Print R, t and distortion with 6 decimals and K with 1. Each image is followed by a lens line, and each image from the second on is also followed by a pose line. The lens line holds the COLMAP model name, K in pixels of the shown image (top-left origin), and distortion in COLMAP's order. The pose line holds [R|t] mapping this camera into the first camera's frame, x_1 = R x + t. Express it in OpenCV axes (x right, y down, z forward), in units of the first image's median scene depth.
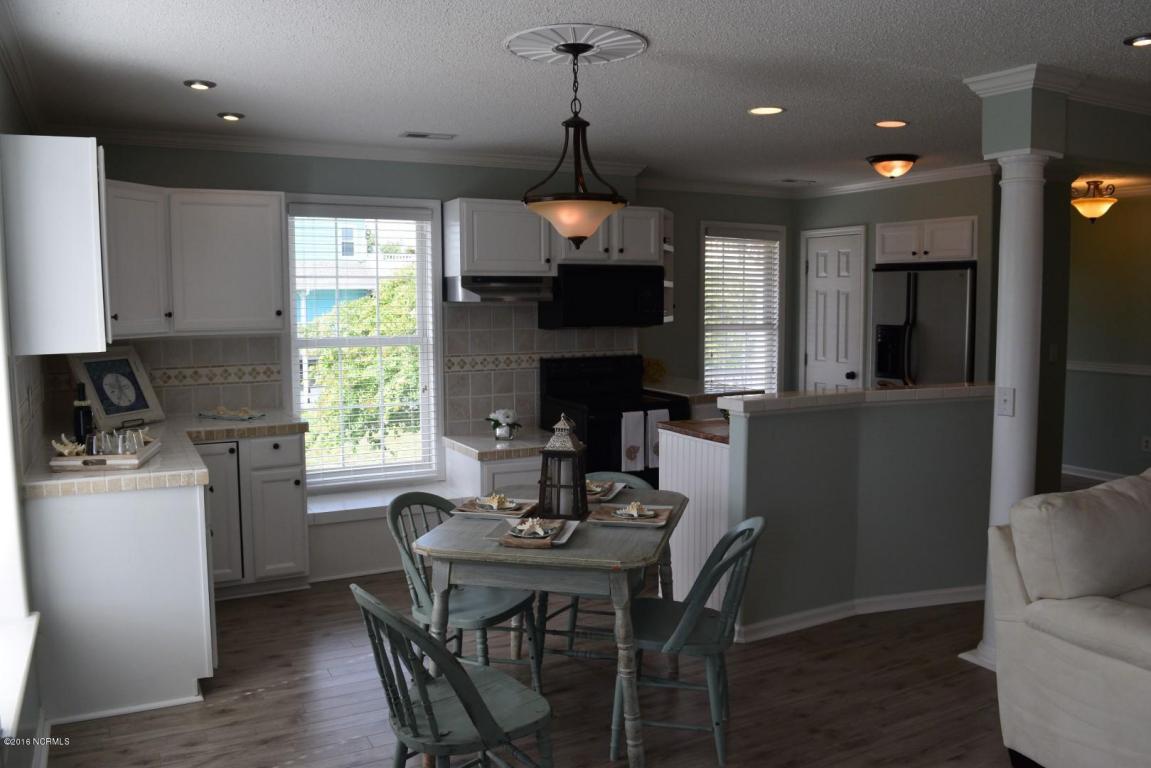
lens RADIAL K [[892.2, 0, 575.5], [0, 892.2, 384.0], [0, 0, 1]] dist [-0.079541, 0.000109]
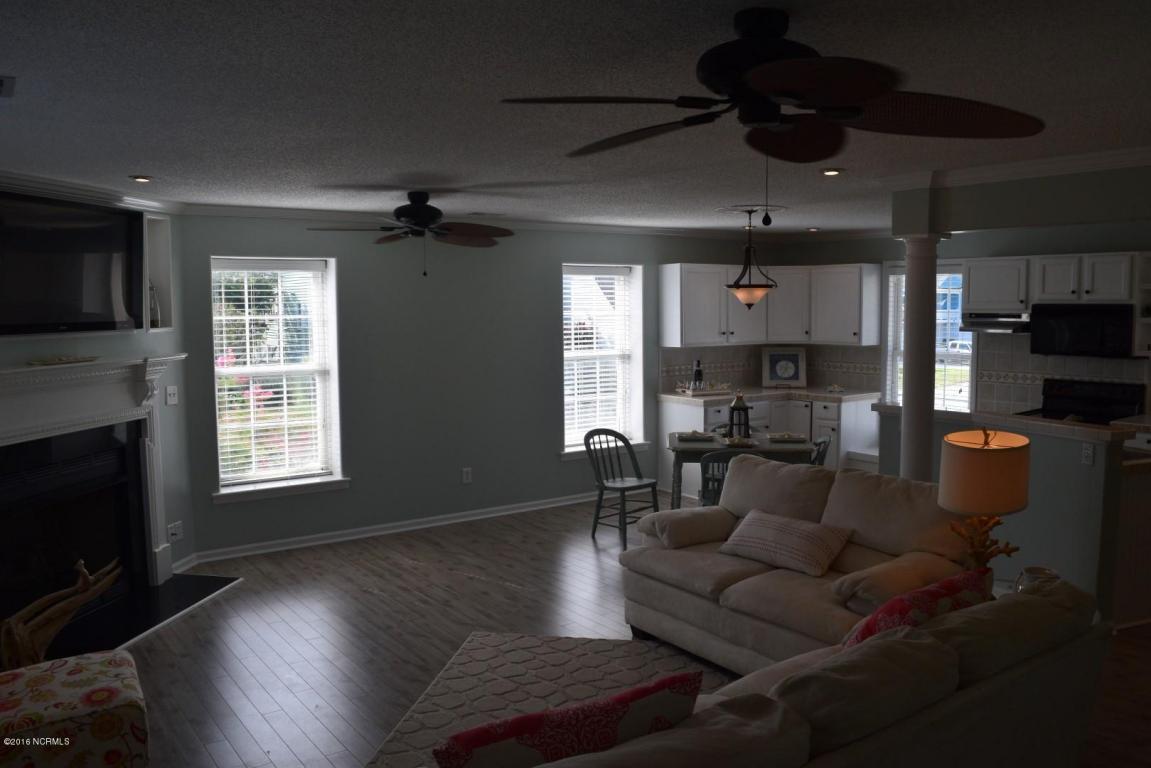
lens RADIAL K [[892.2, 0, 575.5], [0, 892.2, 384.0], [0, 0, 1]] dist [-0.079541, 0.000109]
pose [[0.149937, 0.091770, -0.984427, 1.342272], [-0.089113, 0.992885, 0.078986, -0.073417], [0.984671, 0.075883, 0.157048, 0.201414]]
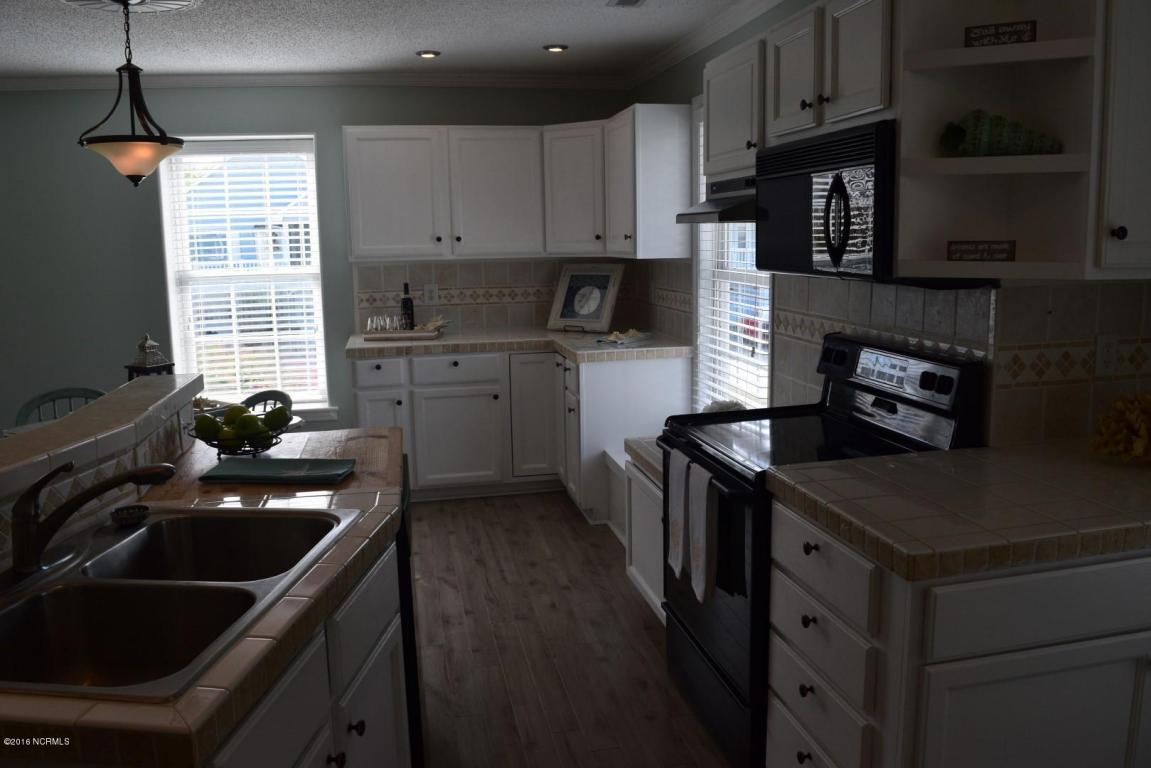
lens RADIAL K [[892.2, 0, 575.5], [0, 892.2, 384.0], [0, 0, 1]] dist [-0.079541, 0.000109]
pose [[-0.276022, 0.166319, -0.946652, 0.618535], [-0.073613, 0.978364, 0.193354, -0.109969], [0.958328, 0.123056, -0.257807, 1.250717]]
